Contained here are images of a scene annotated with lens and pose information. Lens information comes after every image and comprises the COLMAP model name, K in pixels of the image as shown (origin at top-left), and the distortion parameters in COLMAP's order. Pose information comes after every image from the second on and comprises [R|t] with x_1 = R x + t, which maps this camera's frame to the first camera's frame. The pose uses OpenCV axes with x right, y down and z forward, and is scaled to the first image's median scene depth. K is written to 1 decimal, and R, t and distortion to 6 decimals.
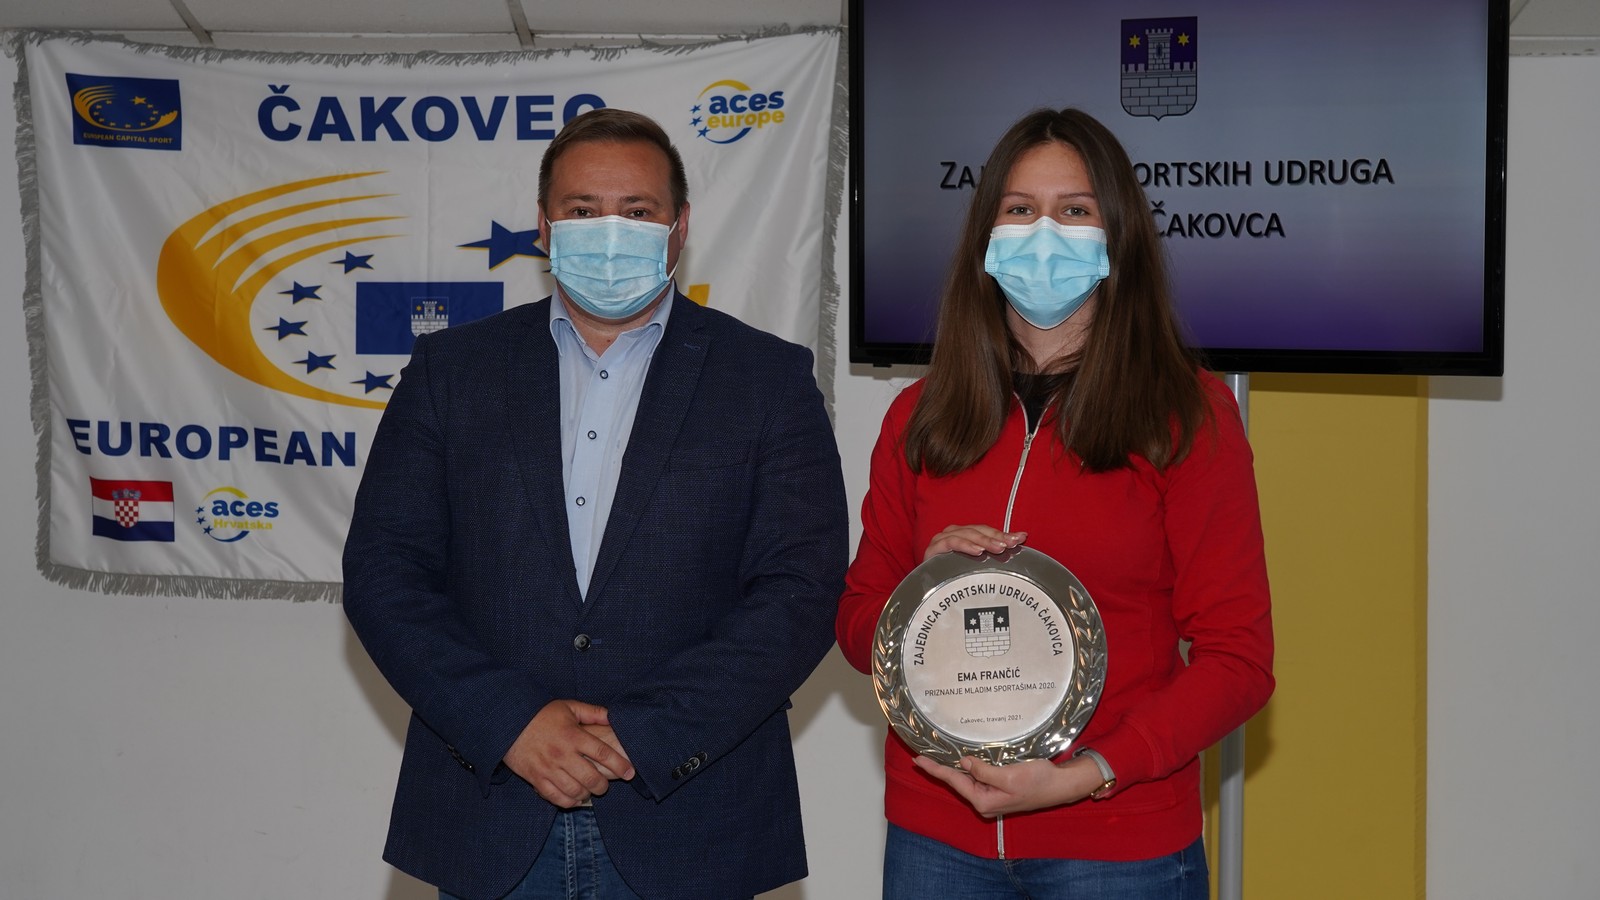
lens RADIAL K [[2852.2, 0, 800.0], [0, 2852.2, 450.0], [0, 0, 1]] dist [0.032616, 0.114032]
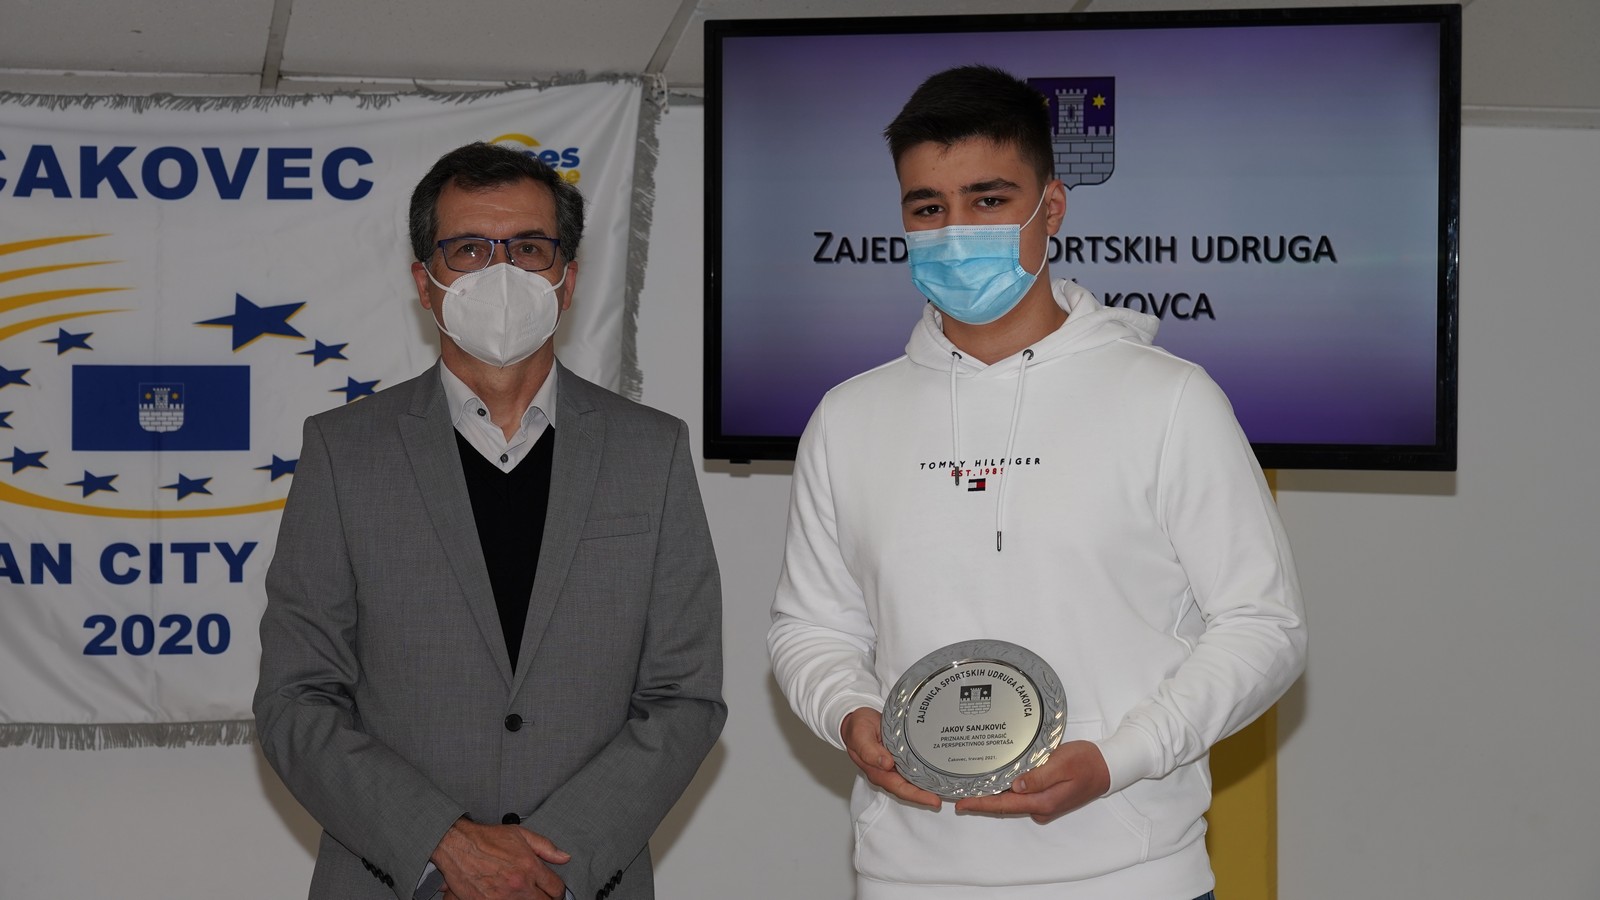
lens RADIAL K [[3507.9, 0, 803.8], [0, 3507.9, 458.0], [0, 0, 1]] dist [0.038584, 0.063421]
pose [[0.977817, -0.001469, 0.209456, -0.163159], [0.008577, 0.999417, -0.033035, 0.004685], [-0.209285, 0.034098, 0.977260, -0.056554]]
